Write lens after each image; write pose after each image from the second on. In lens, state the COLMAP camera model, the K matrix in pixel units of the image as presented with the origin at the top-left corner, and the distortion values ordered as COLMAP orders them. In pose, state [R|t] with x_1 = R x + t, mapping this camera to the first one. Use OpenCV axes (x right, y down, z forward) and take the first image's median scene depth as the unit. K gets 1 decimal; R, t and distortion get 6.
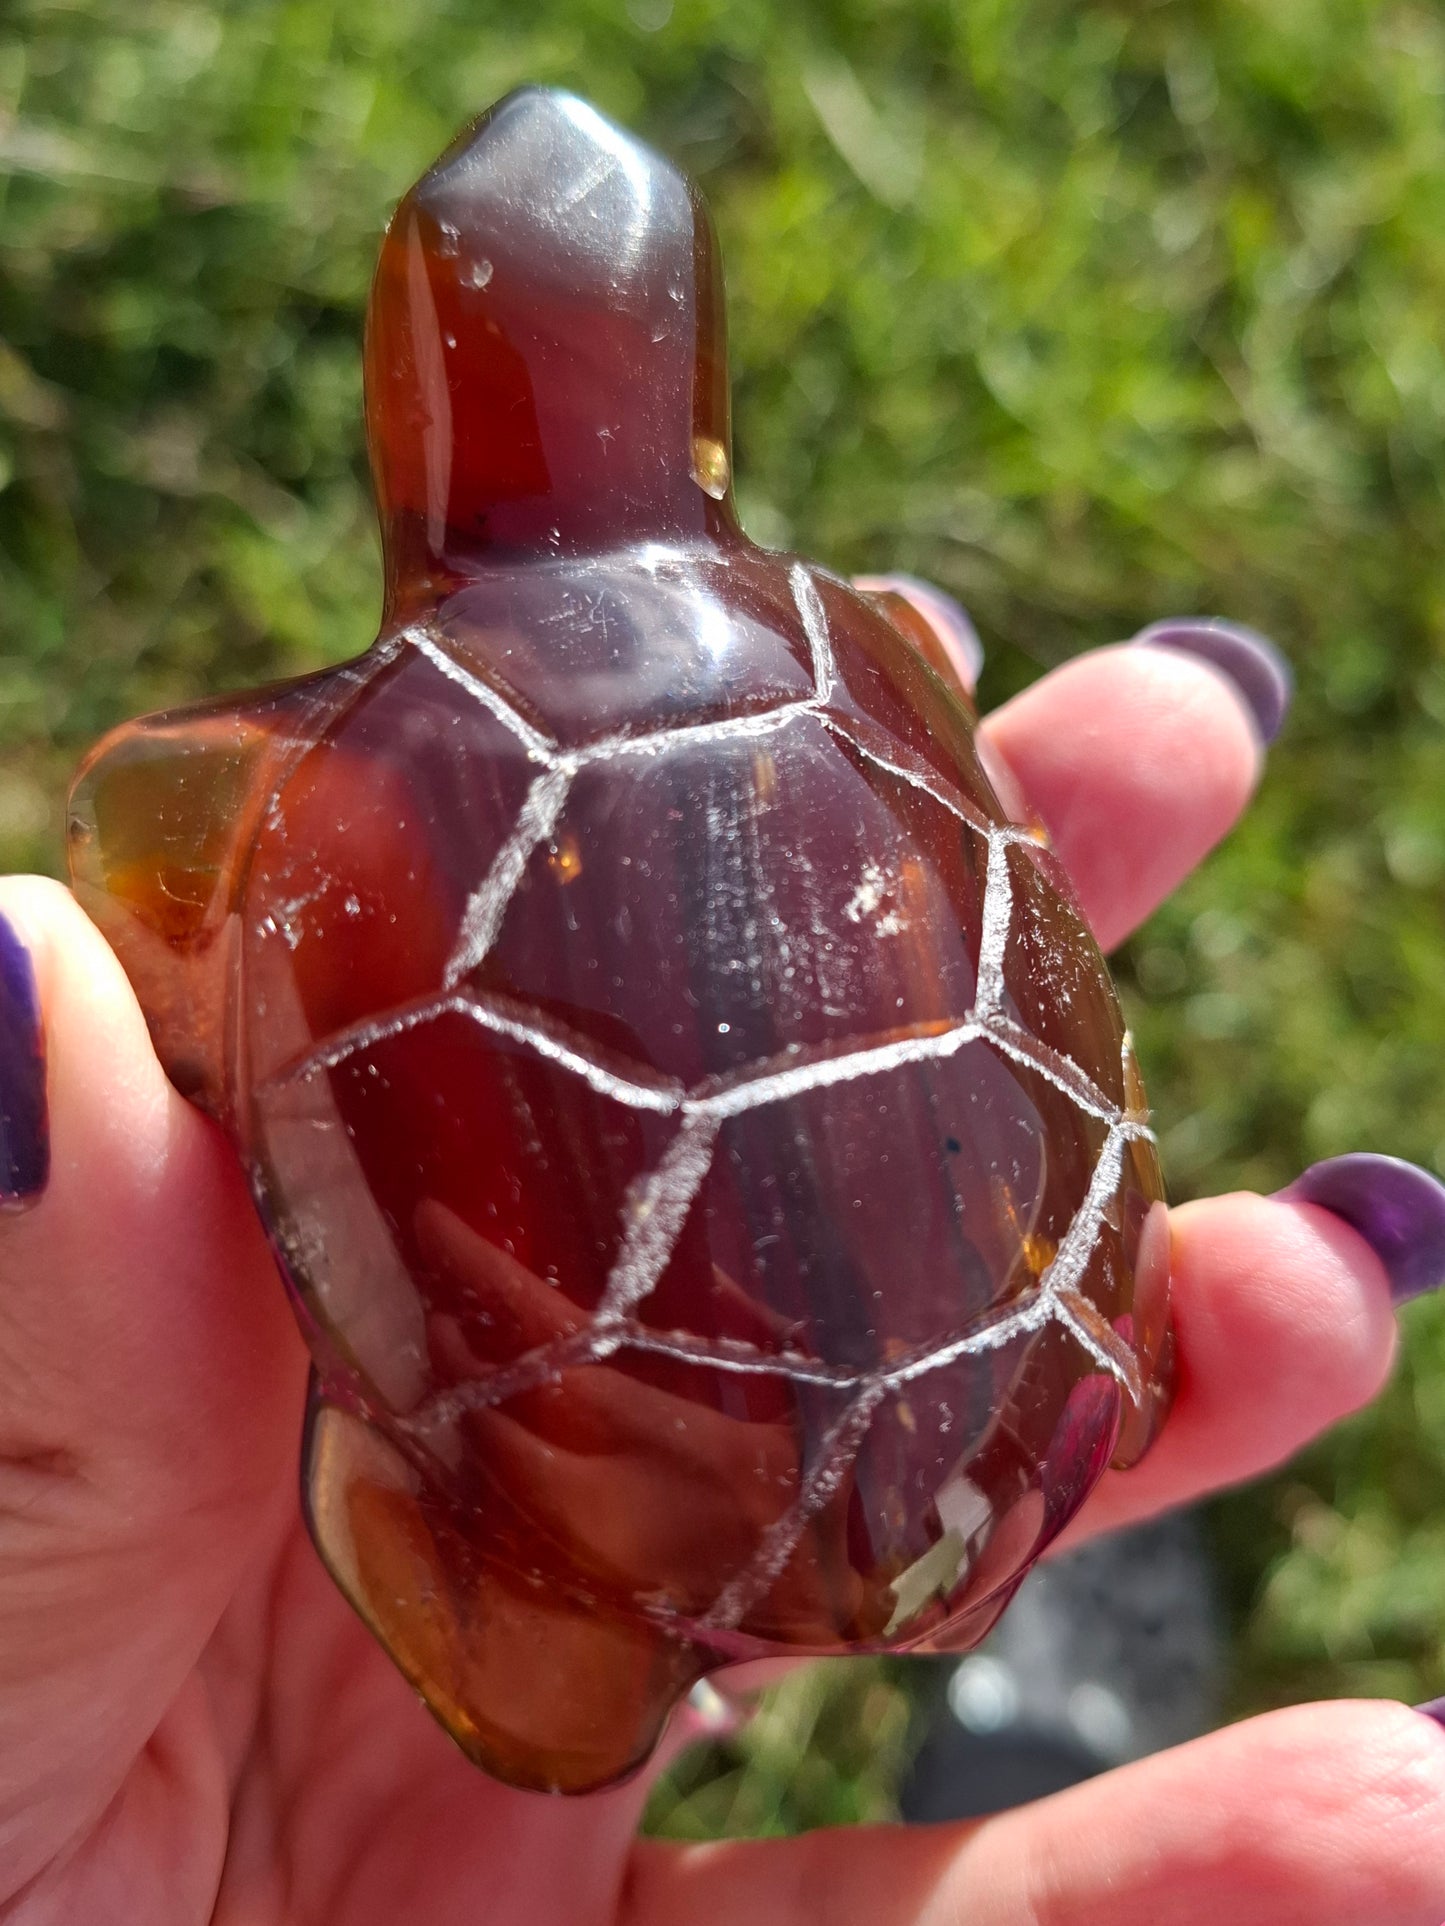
lens RADIAL K [[1624.0, 0, 721.6], [0, 1624.0, 922.5], [0, 0, 1]] dist [0.087182, 0.001944]
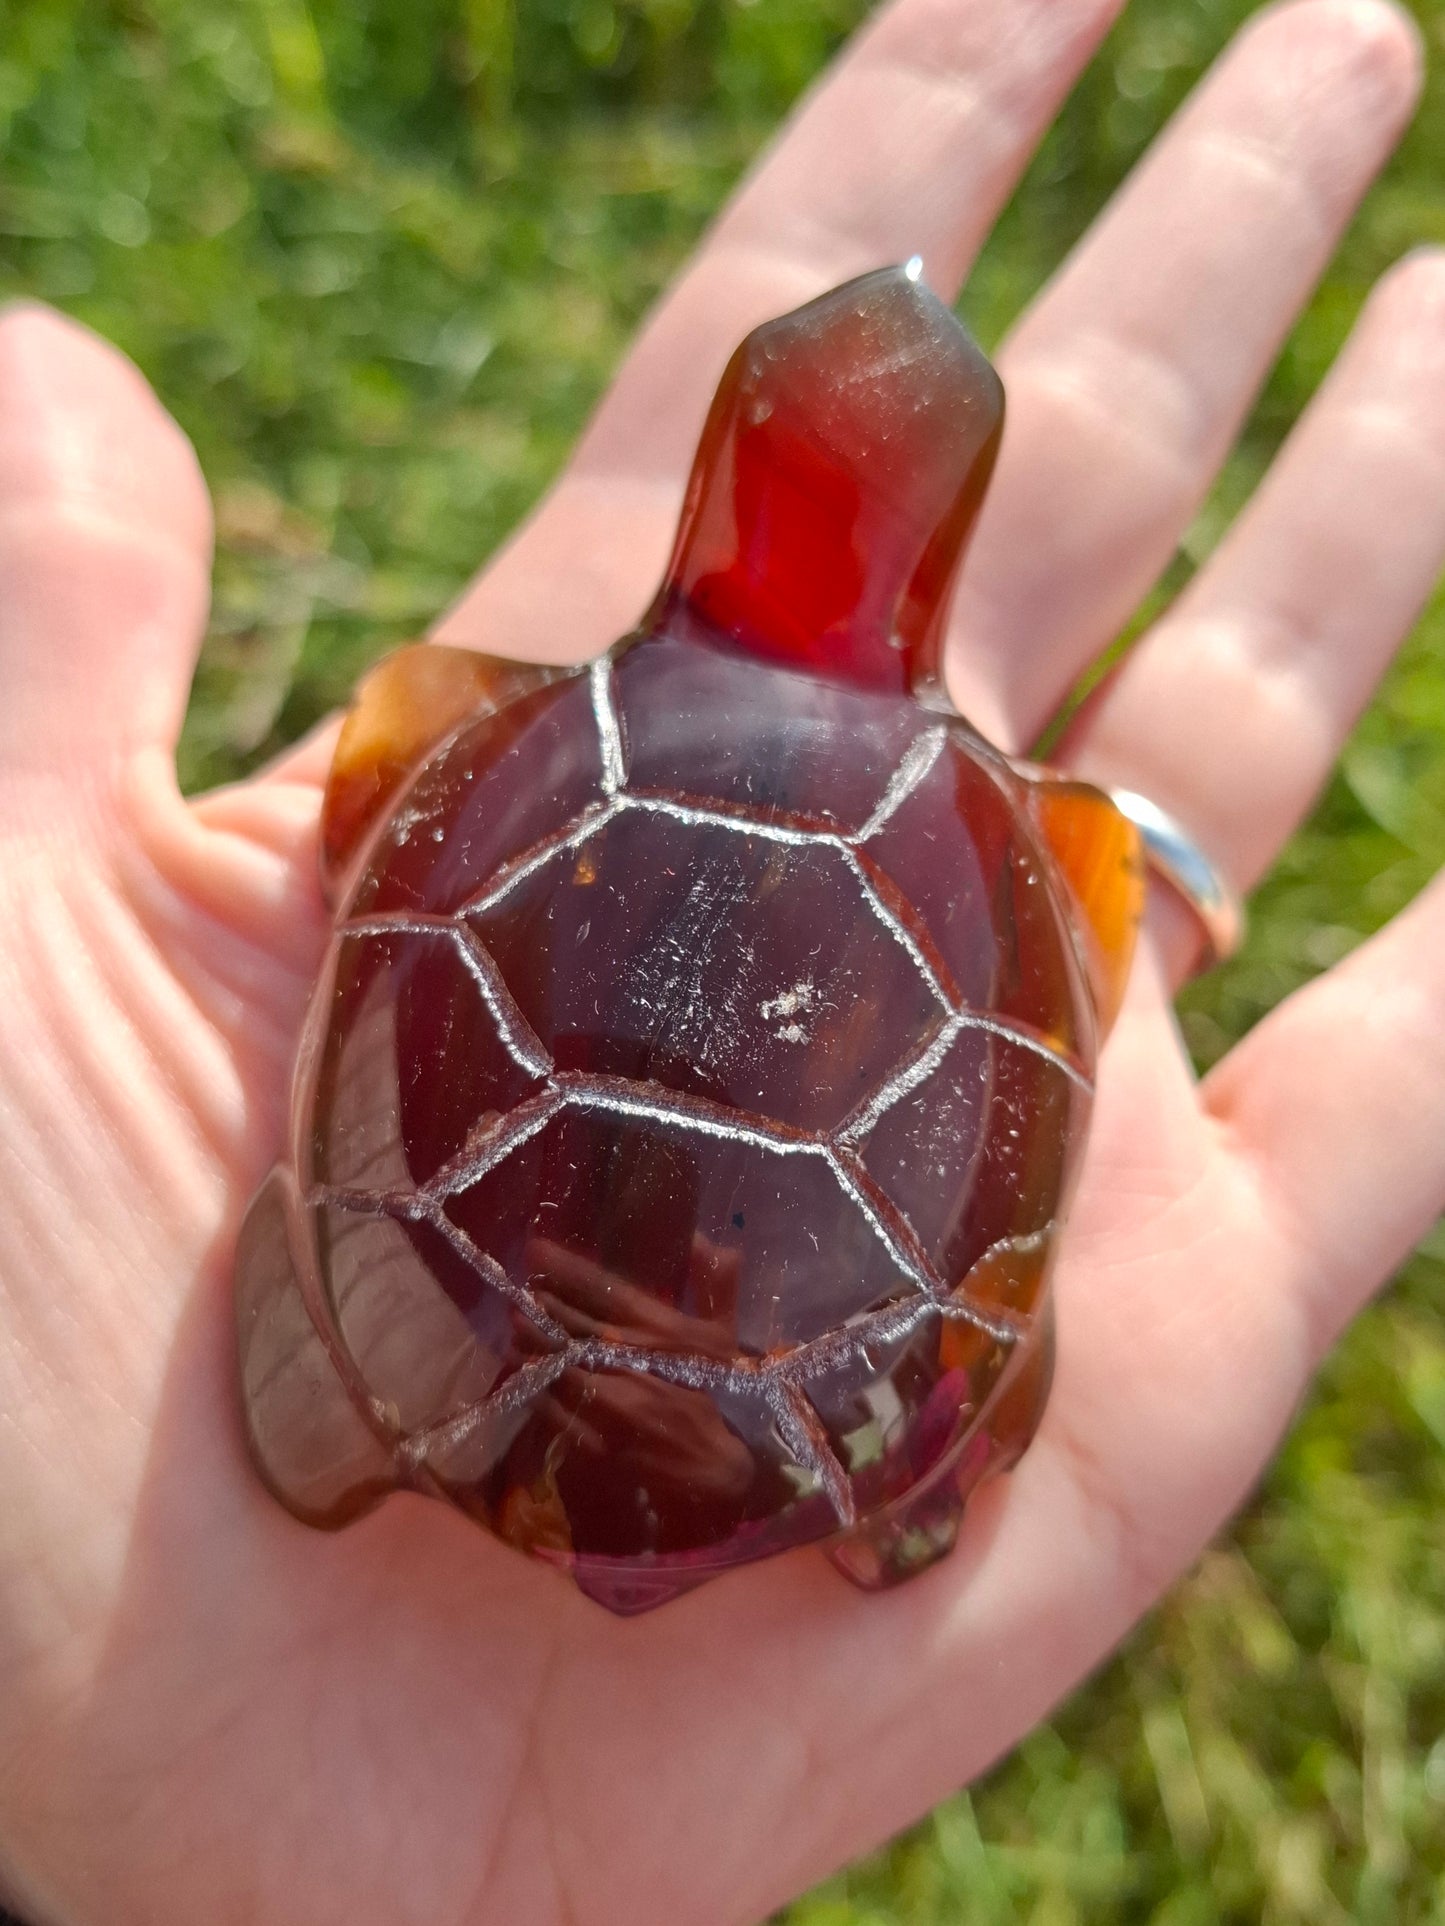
lens RADIAL K [[1624.0, 0, 721.6], [0, 1624.0, 922.5], [0, 0, 1]] dist [0.087182, 0.001944]
pose [[0.797078, 0.421949, -0.432002, 0.551765], [-0.413820, 0.902662, 0.118125, -0.194033], [0.439795, 0.084616, 0.894103, -0.086913]]
